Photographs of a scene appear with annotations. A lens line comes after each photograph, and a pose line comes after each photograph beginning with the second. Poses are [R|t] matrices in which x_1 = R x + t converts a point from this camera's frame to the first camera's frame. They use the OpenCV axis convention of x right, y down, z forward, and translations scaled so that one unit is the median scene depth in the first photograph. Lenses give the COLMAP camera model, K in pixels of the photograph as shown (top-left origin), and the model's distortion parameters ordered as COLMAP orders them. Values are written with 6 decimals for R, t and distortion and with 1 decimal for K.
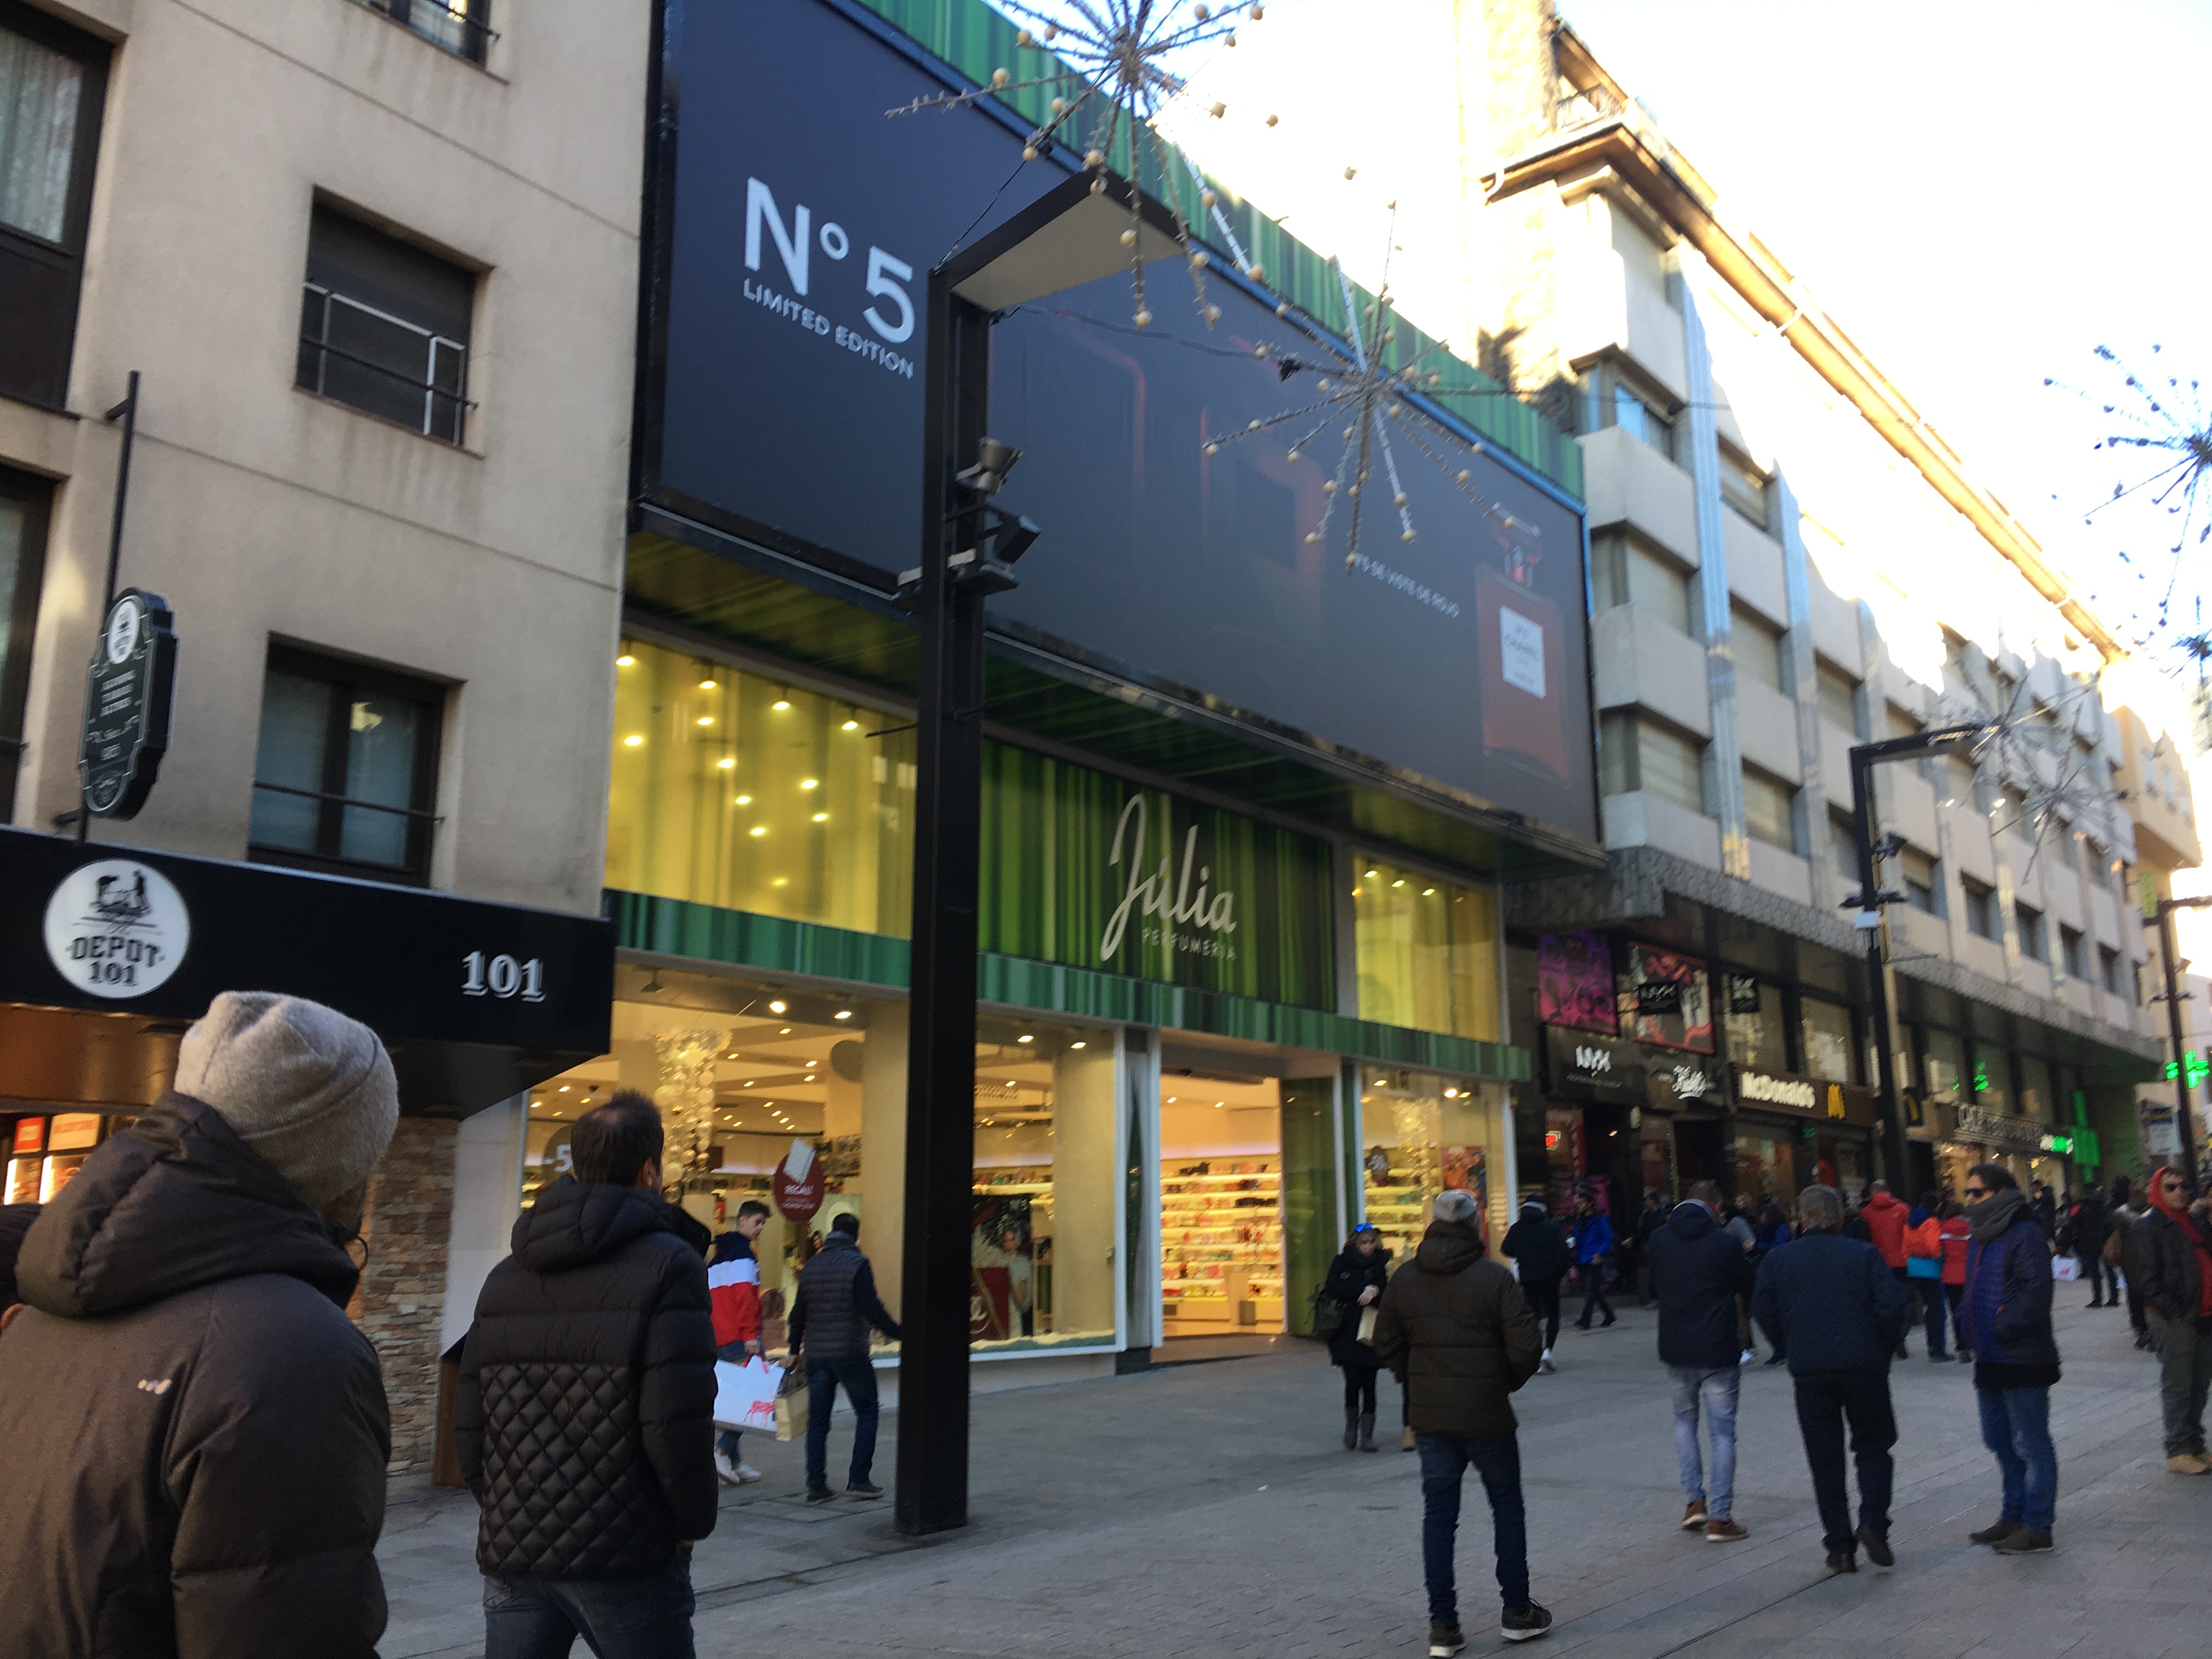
lens RADIAL K [[1872.6, 0, 1107.2], [0, 1872.6, 830.5], [0, 0, 1]] dist [0.033190, -0.011582]
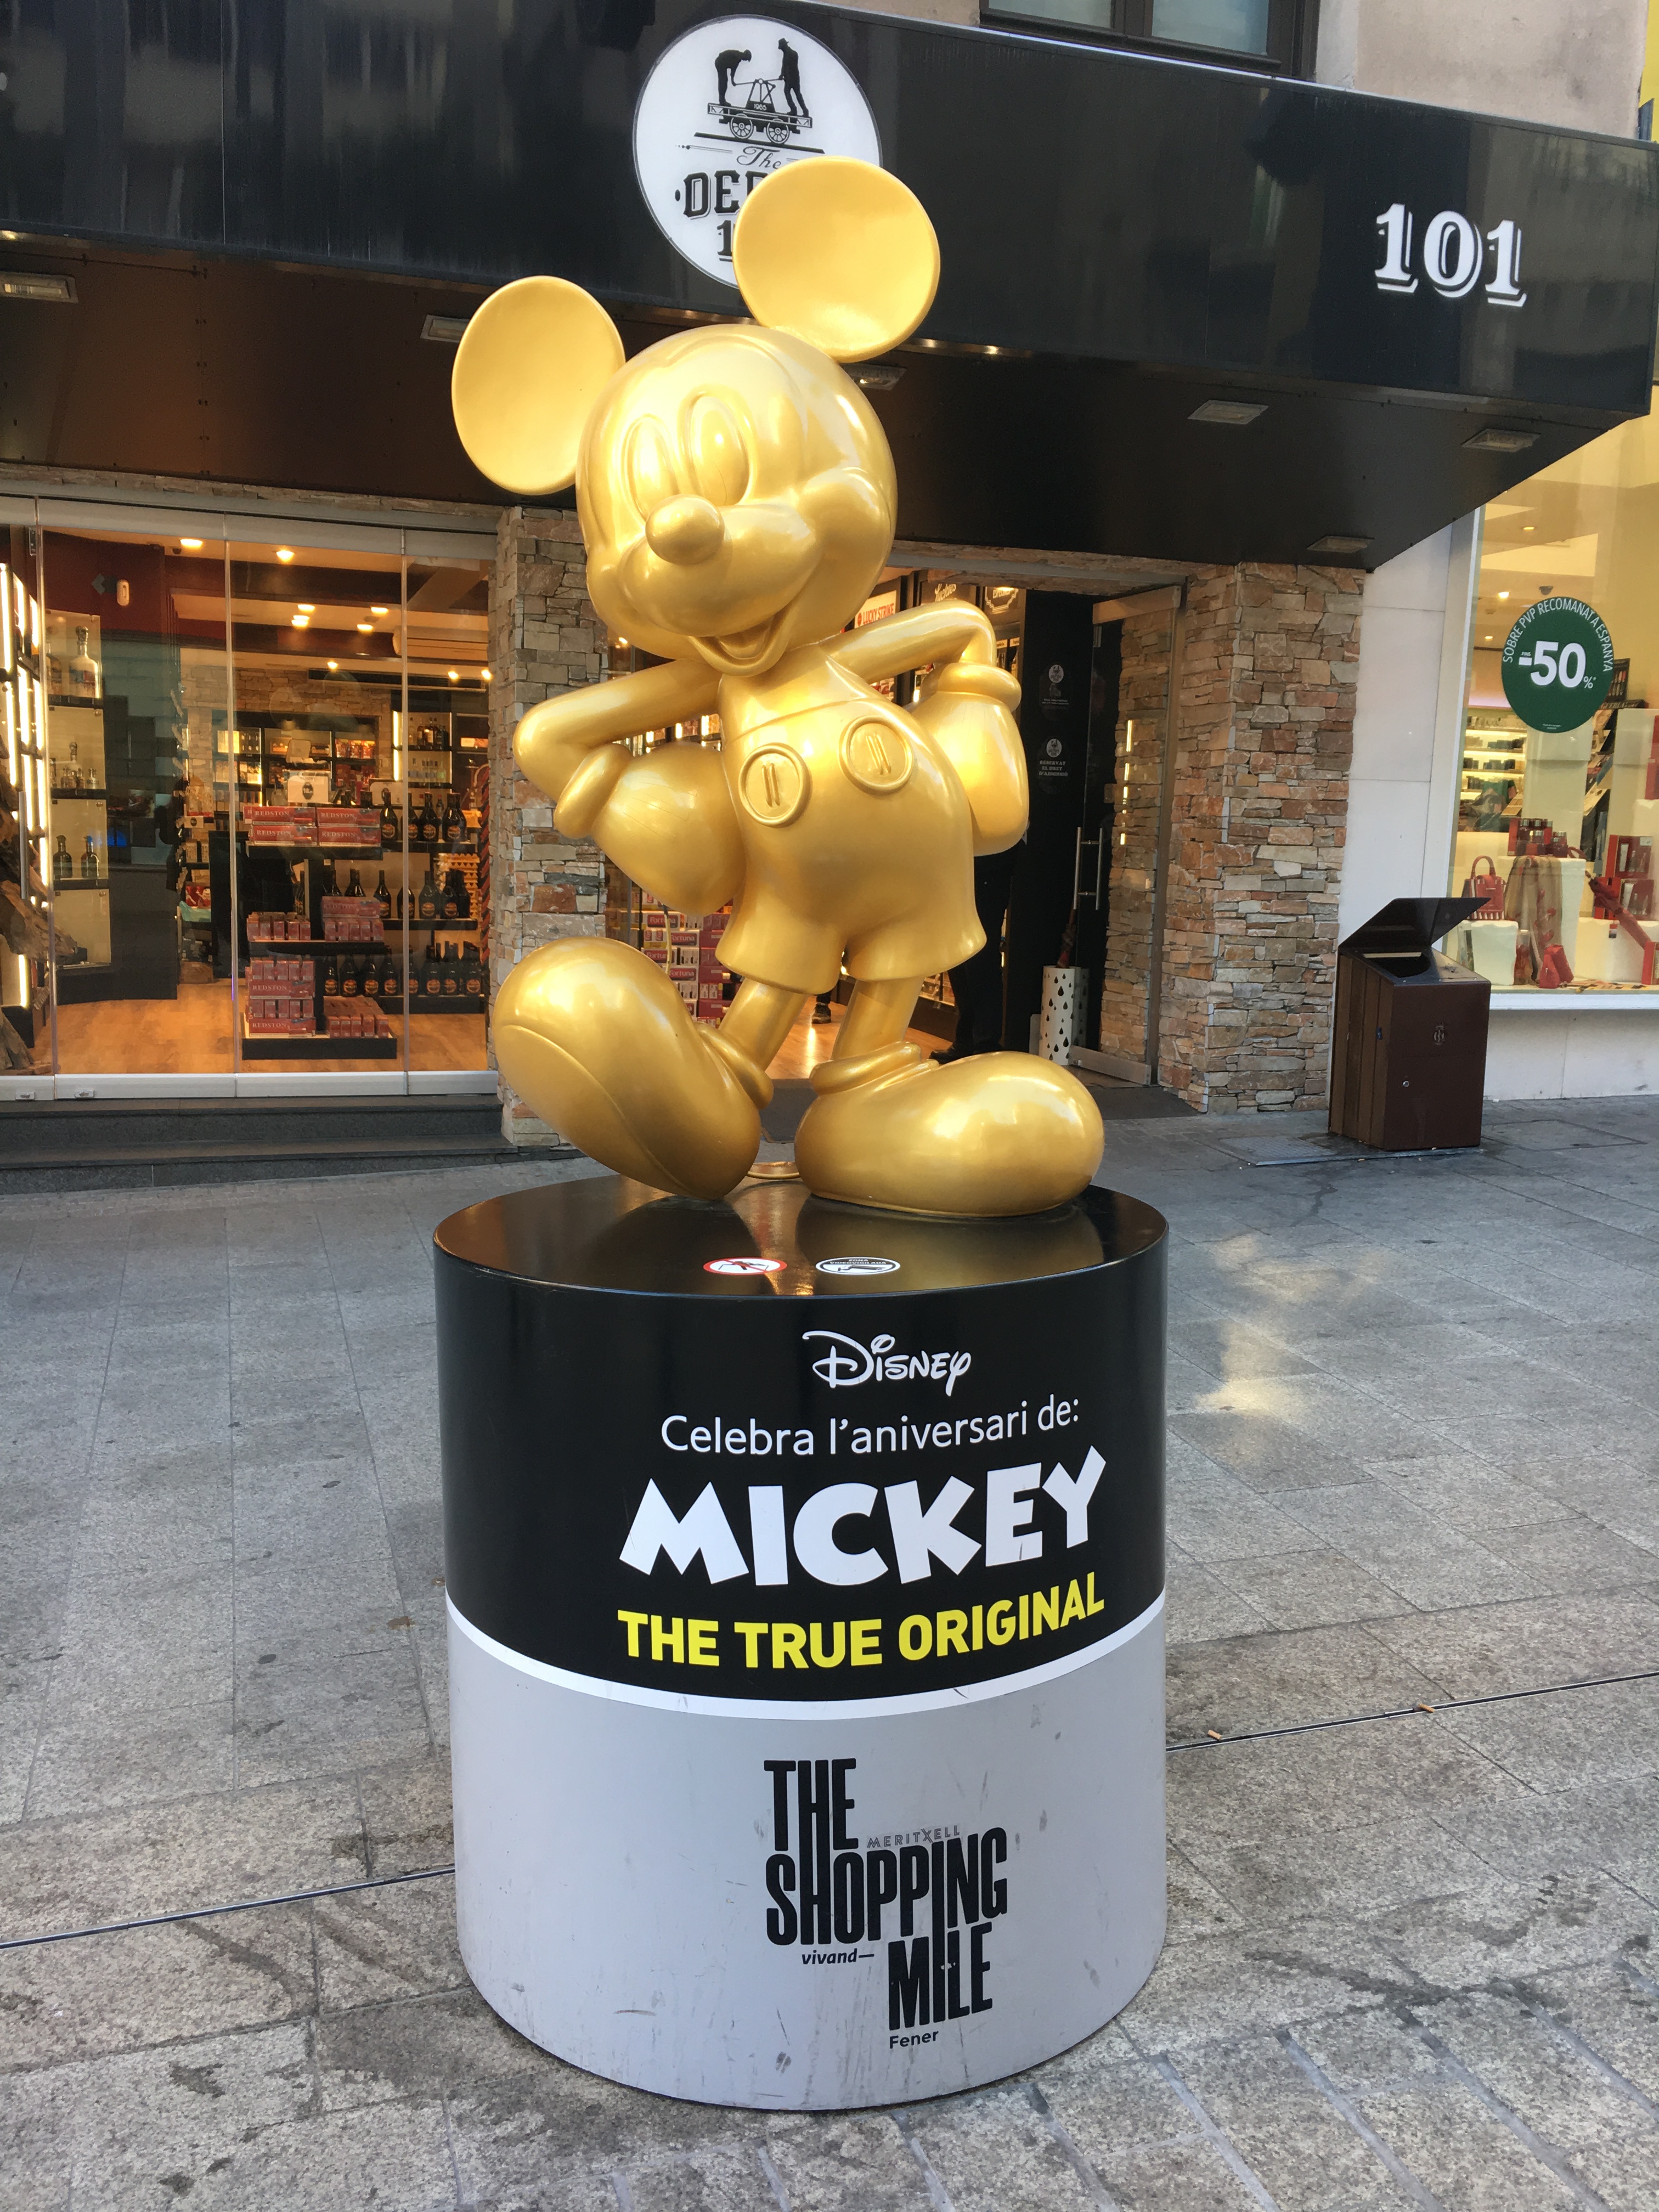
lens RADIAL K [[1872.6, 0, 832.8], [0, 1872.6, 1105.4], [0, 0, 1]] dist [0.033190, -0.011582]
pose [[0.827131, 0.110243, -0.551090, -0.137977], [0.094641, 0.939246, 0.329938, 0.103627], [0.553982, -0.325058, 0.766447, 0.397449]]
